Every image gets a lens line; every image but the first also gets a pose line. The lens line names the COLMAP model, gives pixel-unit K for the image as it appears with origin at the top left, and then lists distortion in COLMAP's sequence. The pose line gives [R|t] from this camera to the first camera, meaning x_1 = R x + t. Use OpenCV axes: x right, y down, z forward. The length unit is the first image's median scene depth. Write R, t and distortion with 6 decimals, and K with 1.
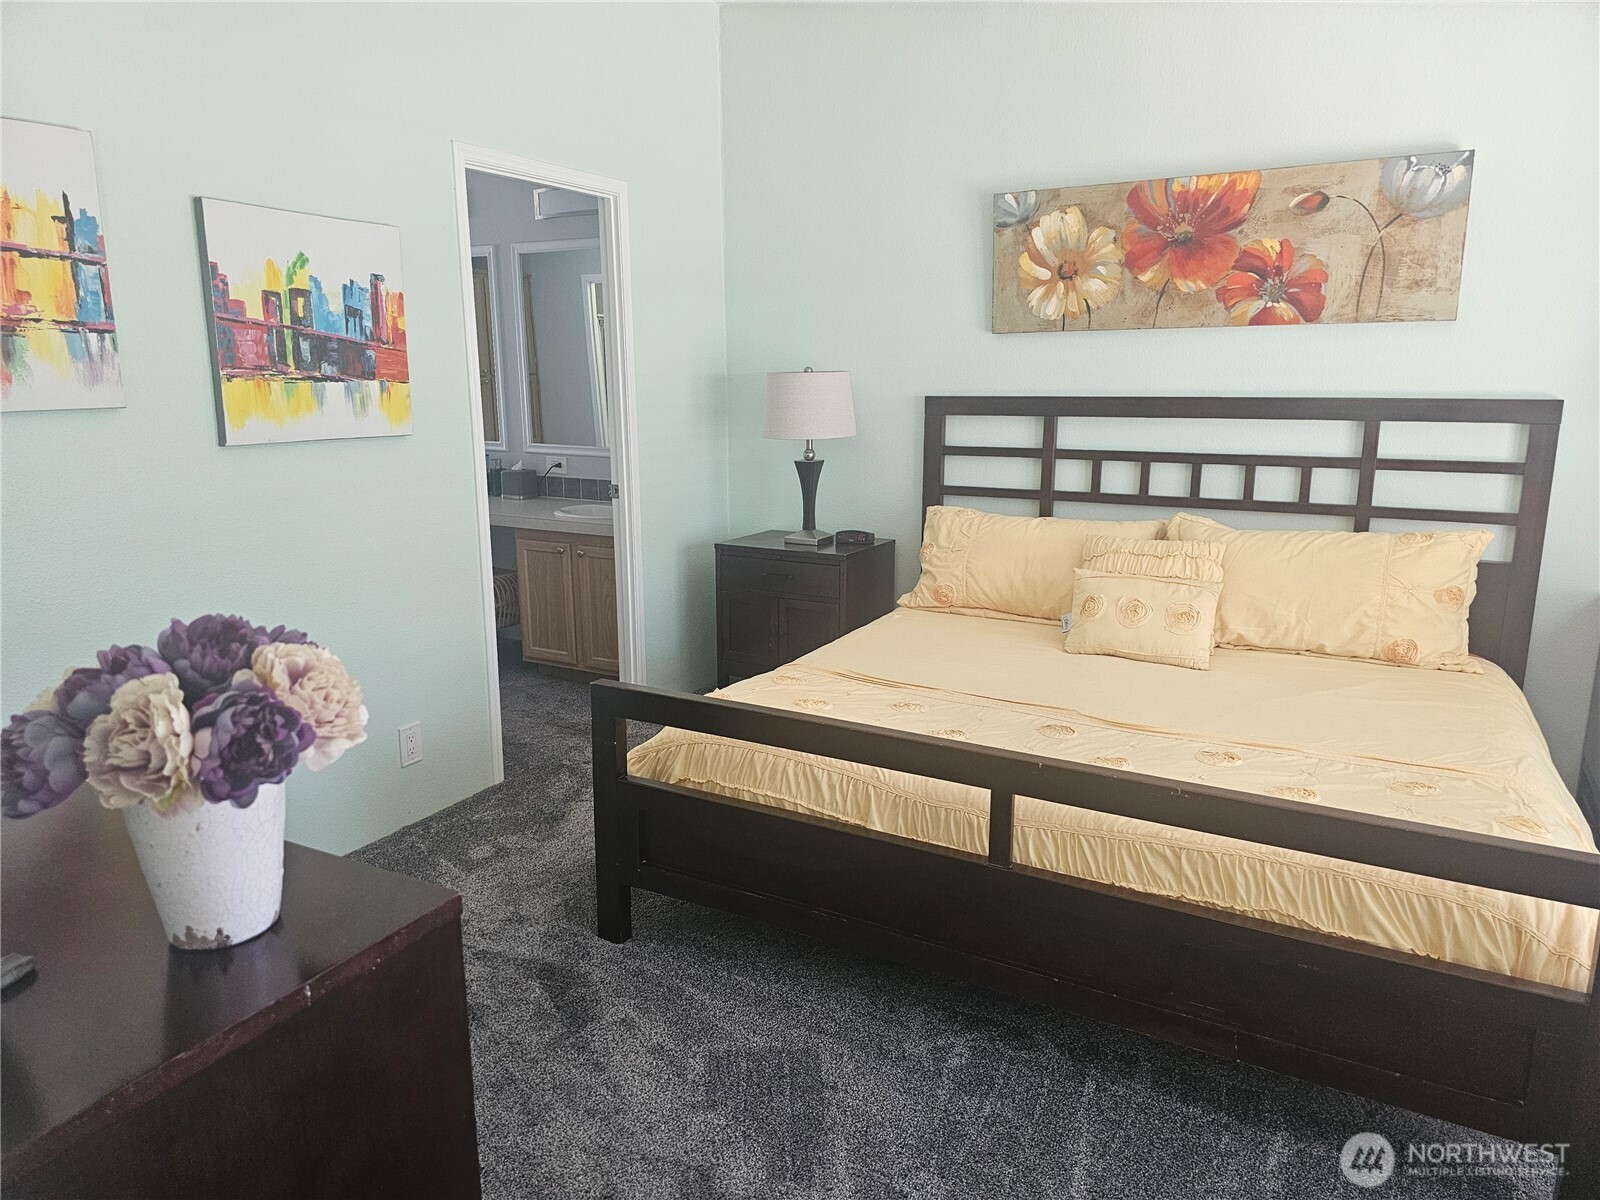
lens RADIAL K [[1069.7, 0, 791.8], [0, 1069.7, 582.9], [0, 0, 1]] dist [0.063646, -0.059816]
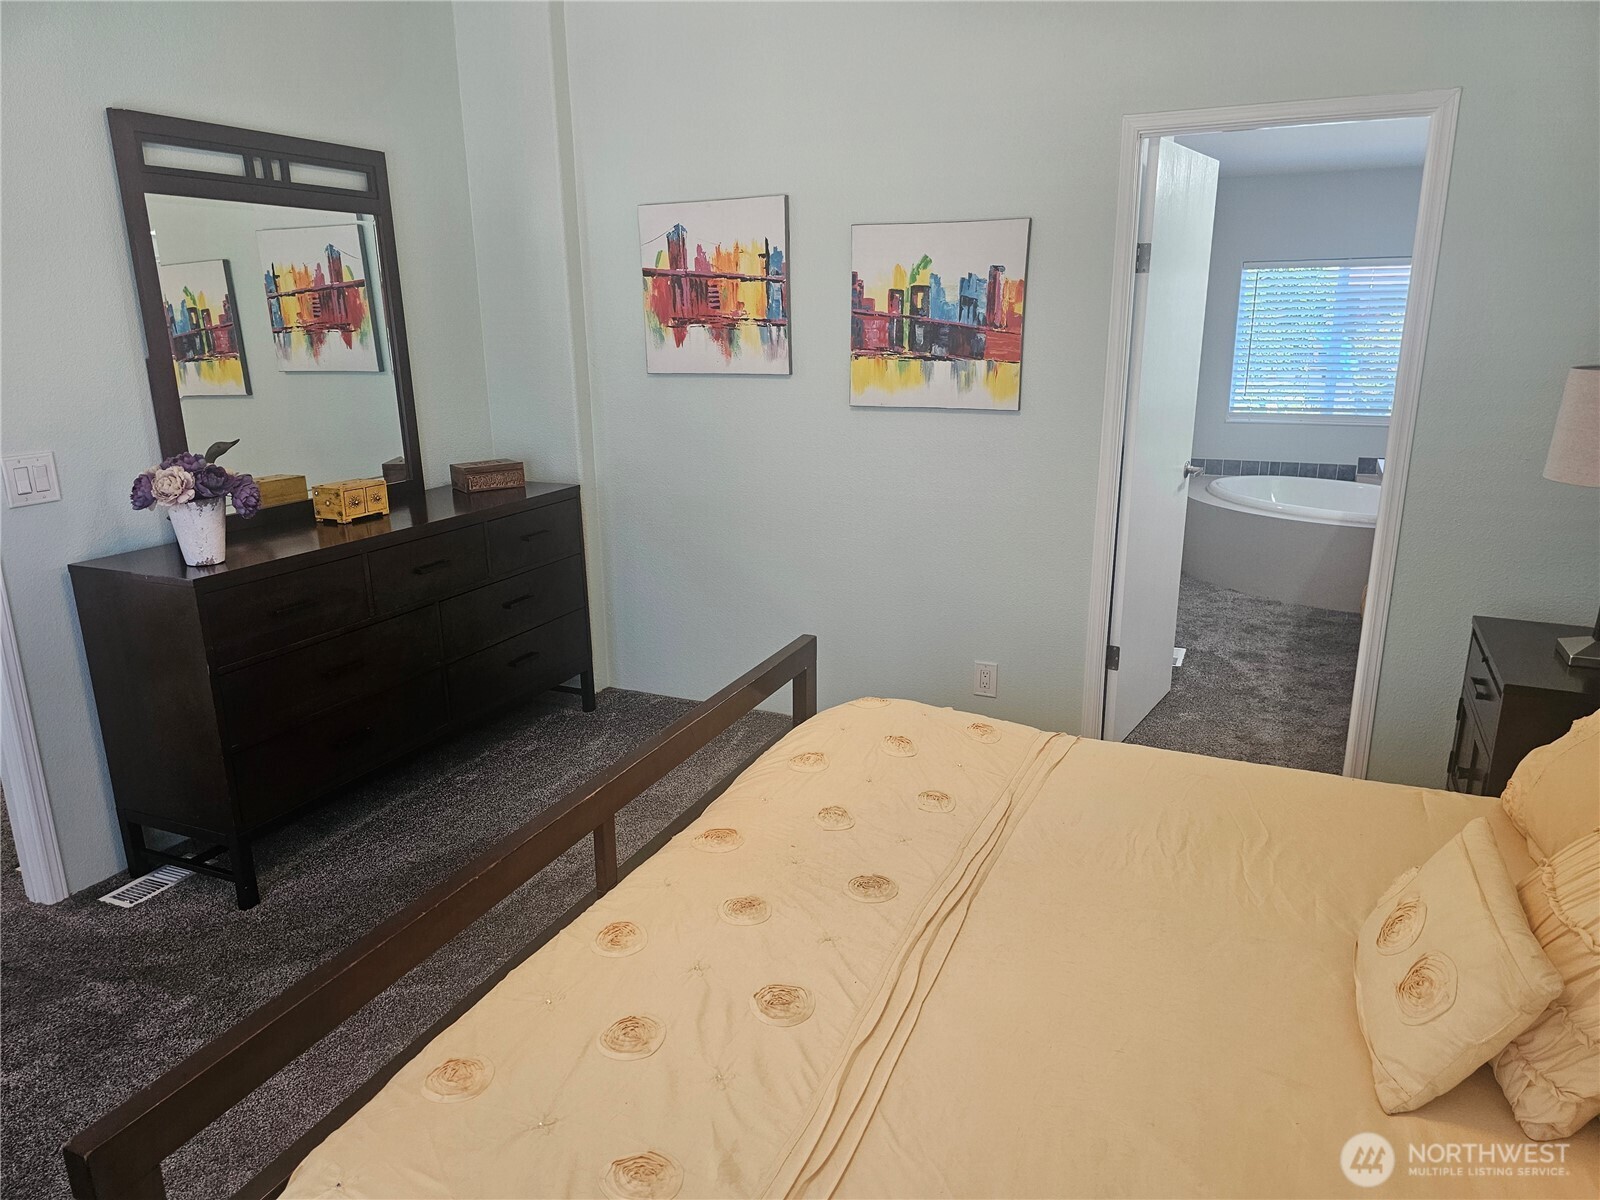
lens RADIAL K [[1069.7, 0, 789.1], [0, 1069.7, 601.7], [0, 0, 1]] dist [0.063646, -0.059816]
pose [[0.080663, 0.264097, -0.961117, 0.778792], [-0.187455, 0.951073, 0.245604, -0.189056], [0.978956, 0.160355, 0.126222, 0.708845]]
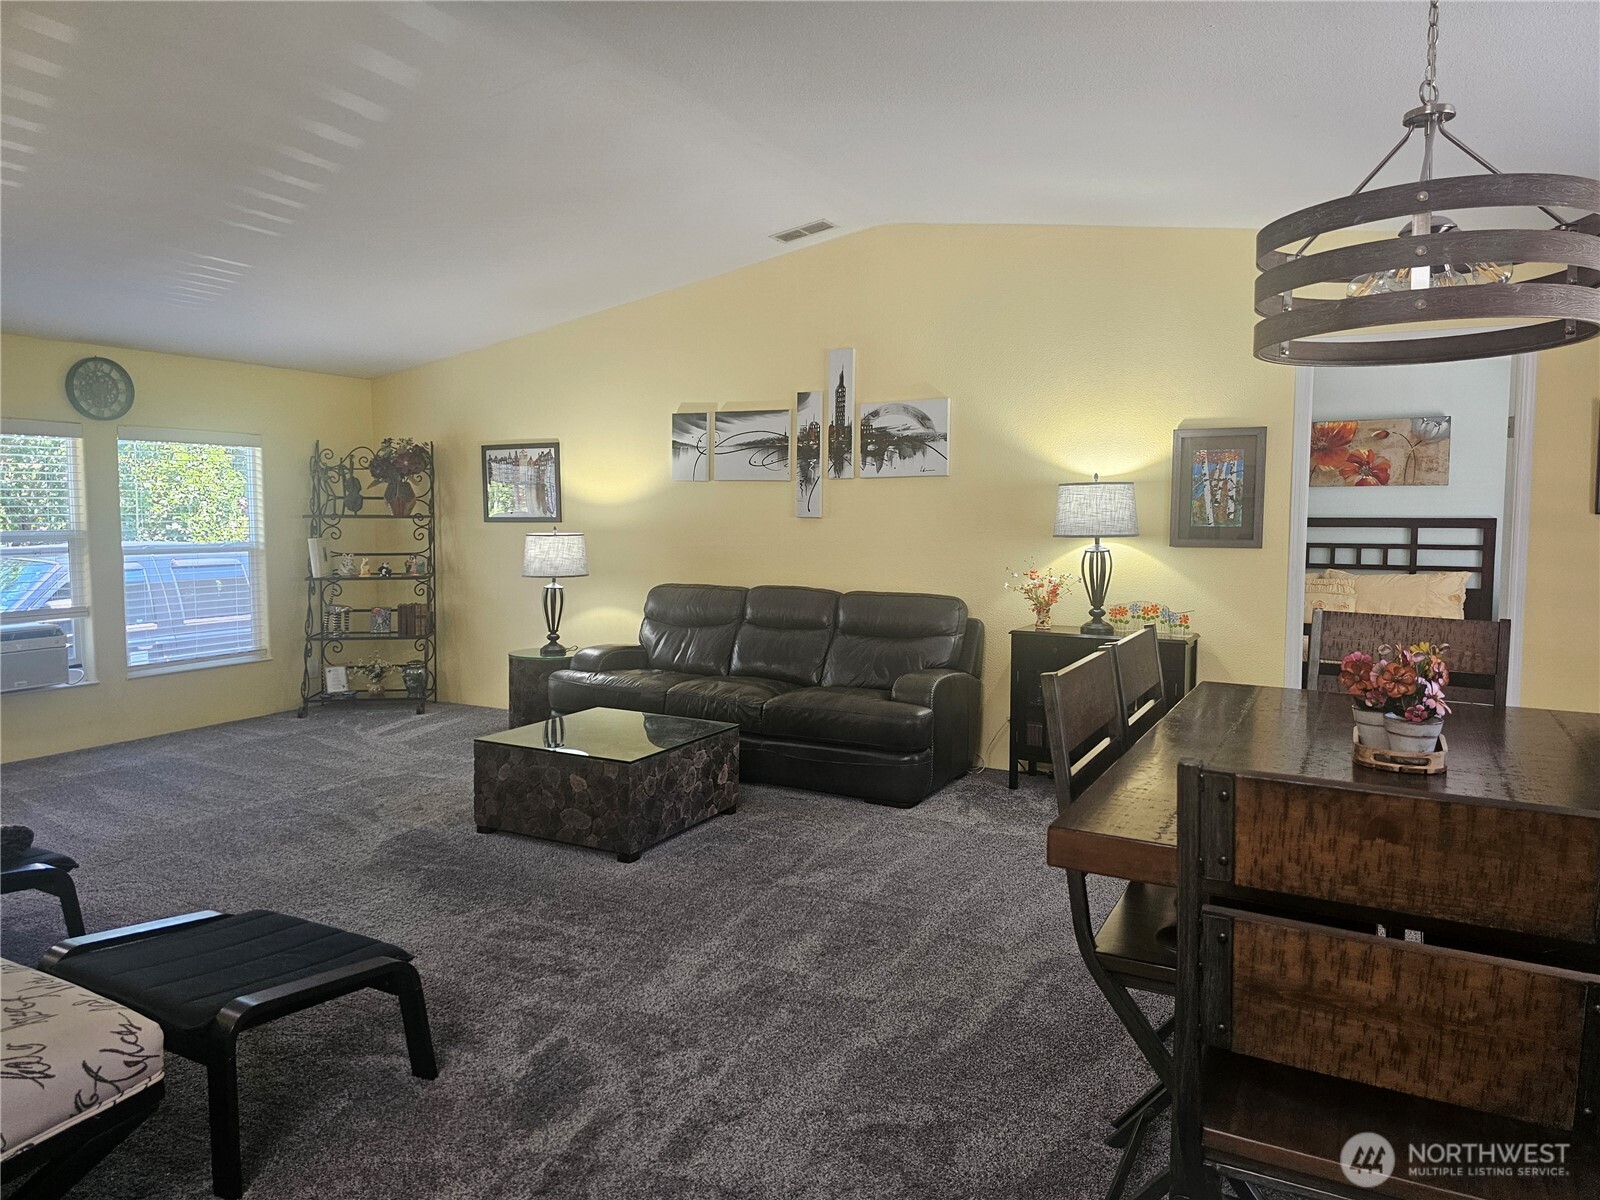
lens RADIAL K [[1069.7, 0, 778.5], [0, 1069.7, 586.4], [0, 0, 1]] dist [0.063646, -0.059816]
pose [[0.999983, 0.005574, 0.001578, -0.930725], [-0.005321, 0.991503, -0.129975, 0.320234], [-0.002289, 0.129965, 0.991516, -1.438566]]
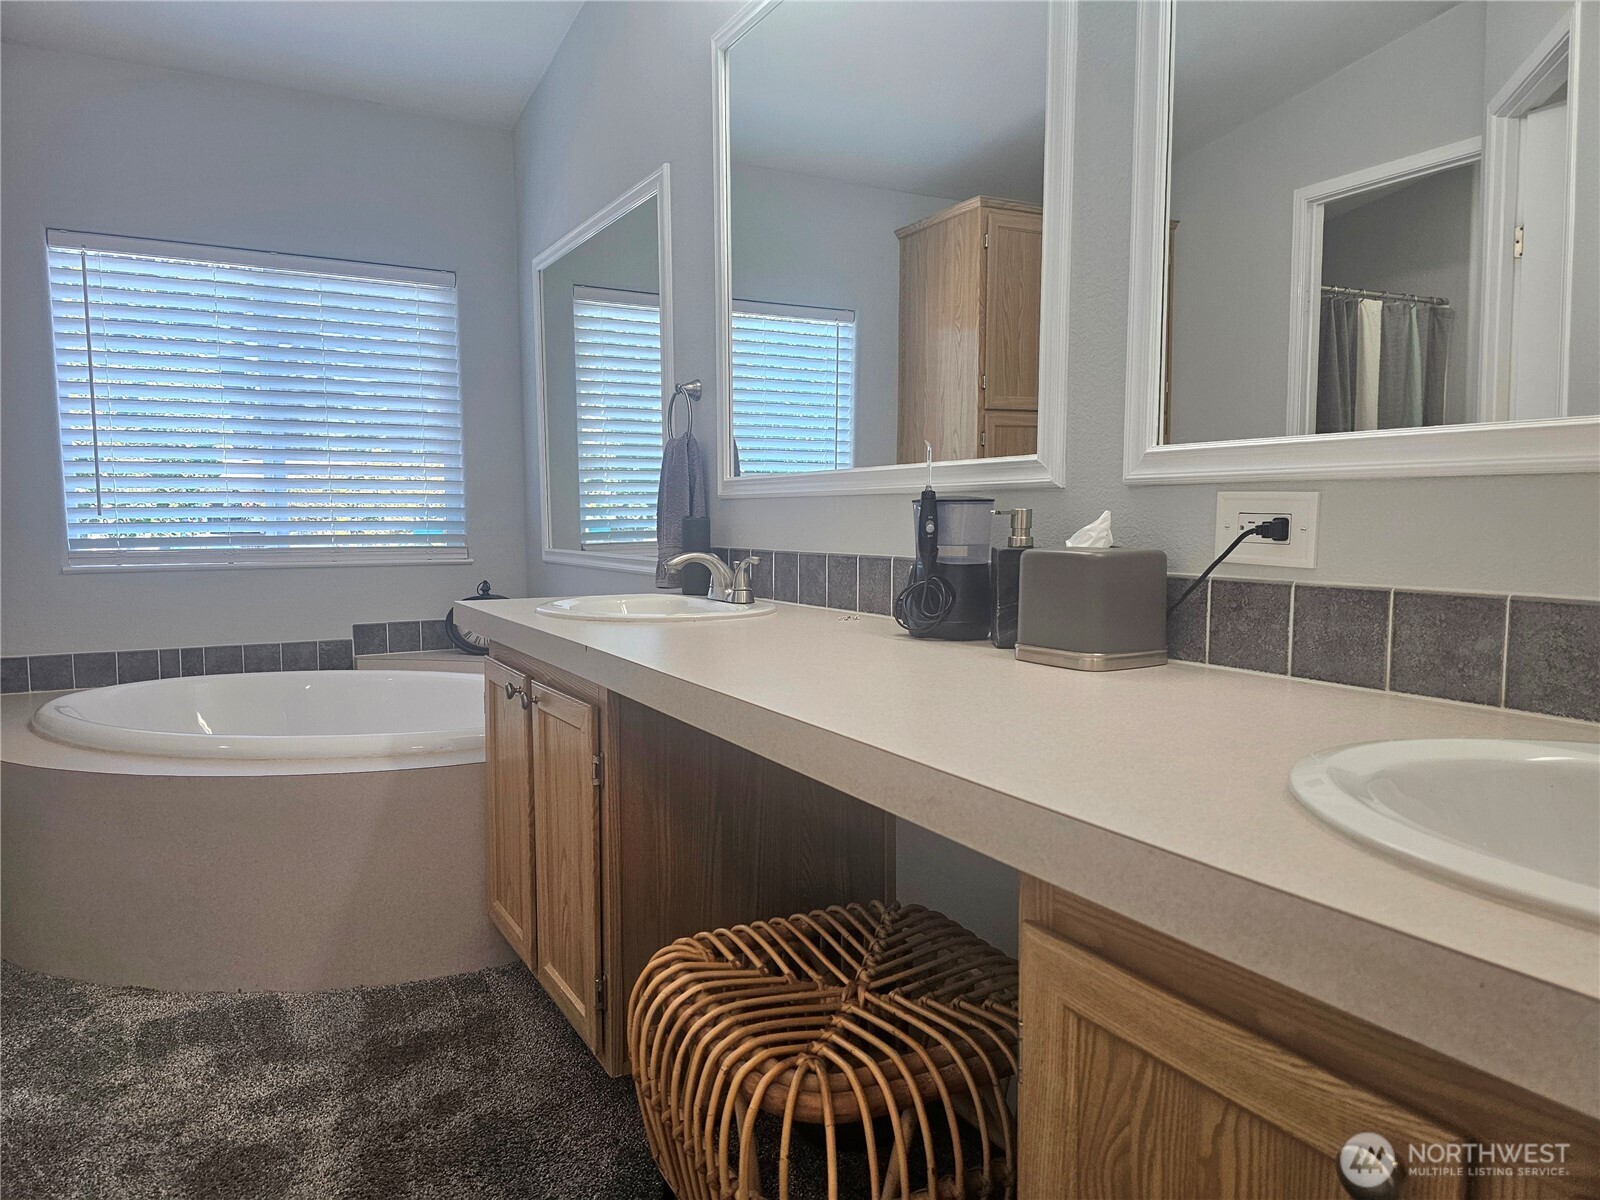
lens RADIAL K [[1069.7, 0, 793.5], [0, 1069.7, 609.7], [0, 0, 1]] dist [0.063646, -0.059816]
pose [[0.853800, 0.046336, -0.518535, -0.324203], [-0.101863, 0.991648, -0.079112, -0.114261], [0.510538, 0.120365, 0.851389, 1.326515]]
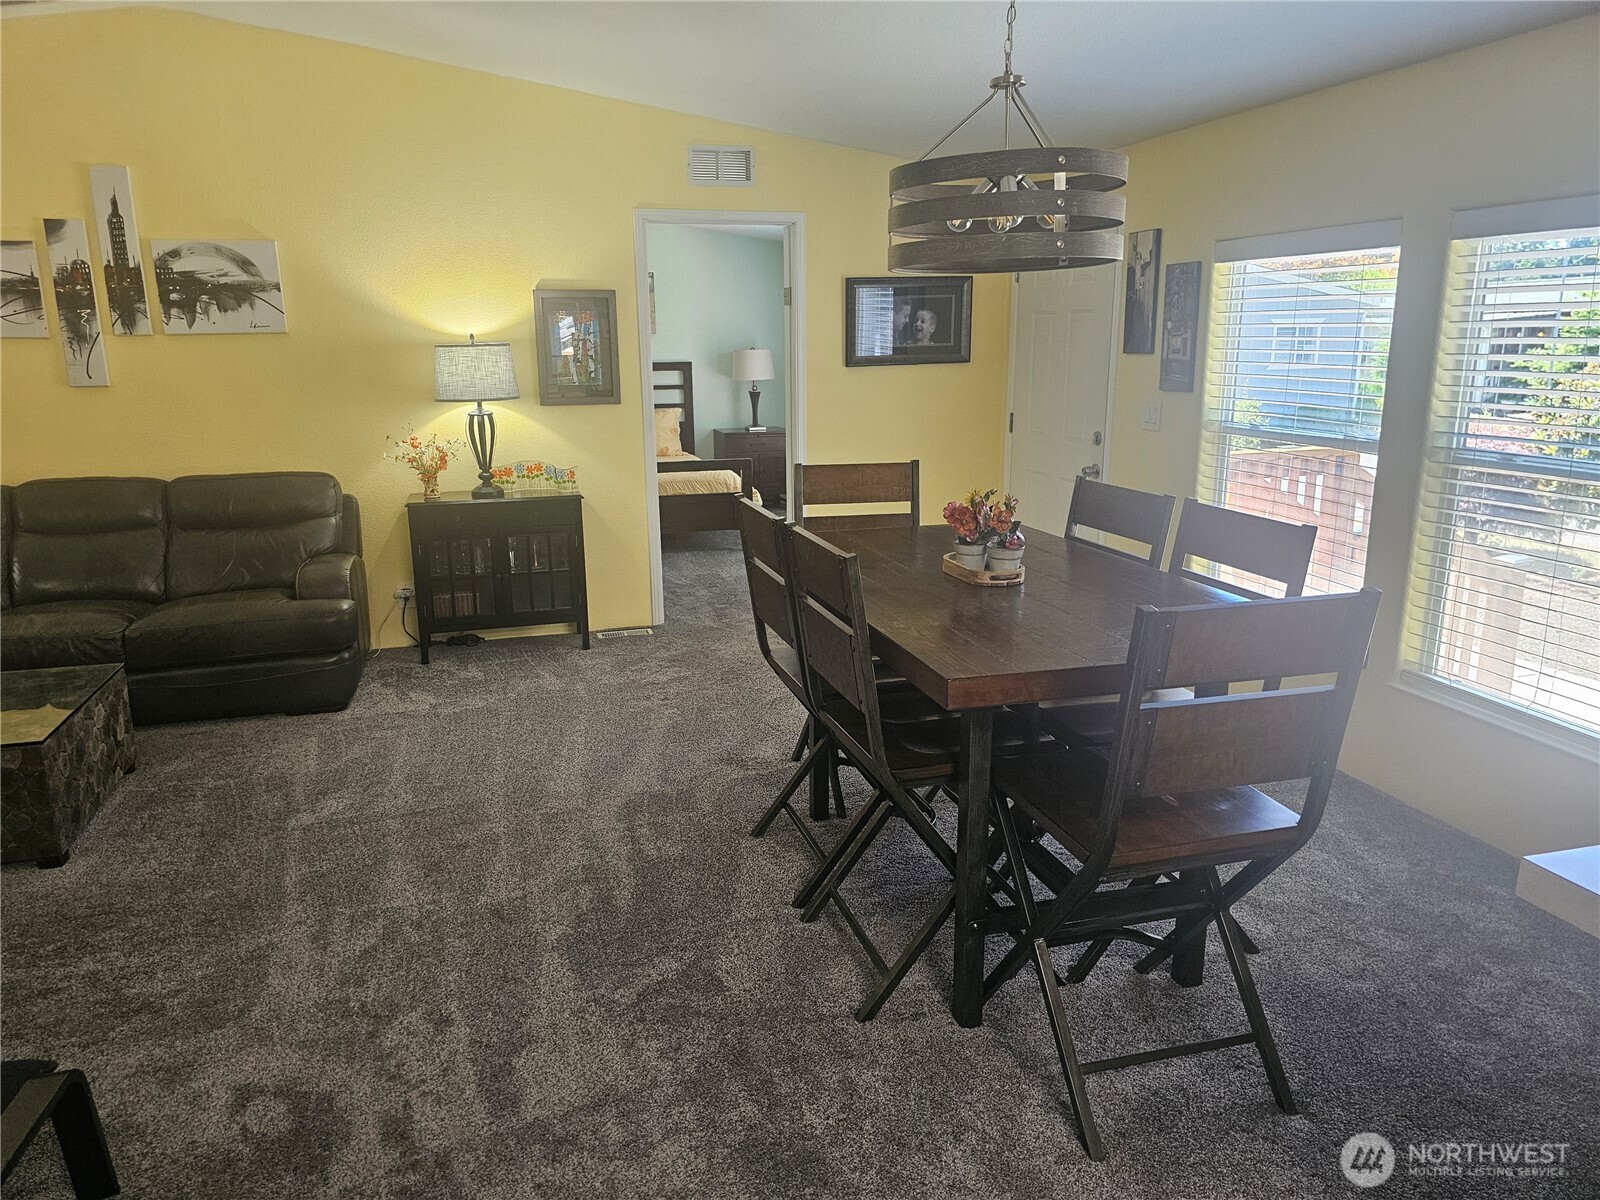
lens RADIAL K [[1069.7, 0, 784.1], [0, 1069.7, 602.1], [0, 0, 1]] dist [0.063646, -0.059816]
pose [[0.706958, -0.175006, 0.685261, -1.283648], [0.152355, 0.983838, 0.094079, 0.248960], [-0.690651, 0.037893, 0.722195, -1.308630]]
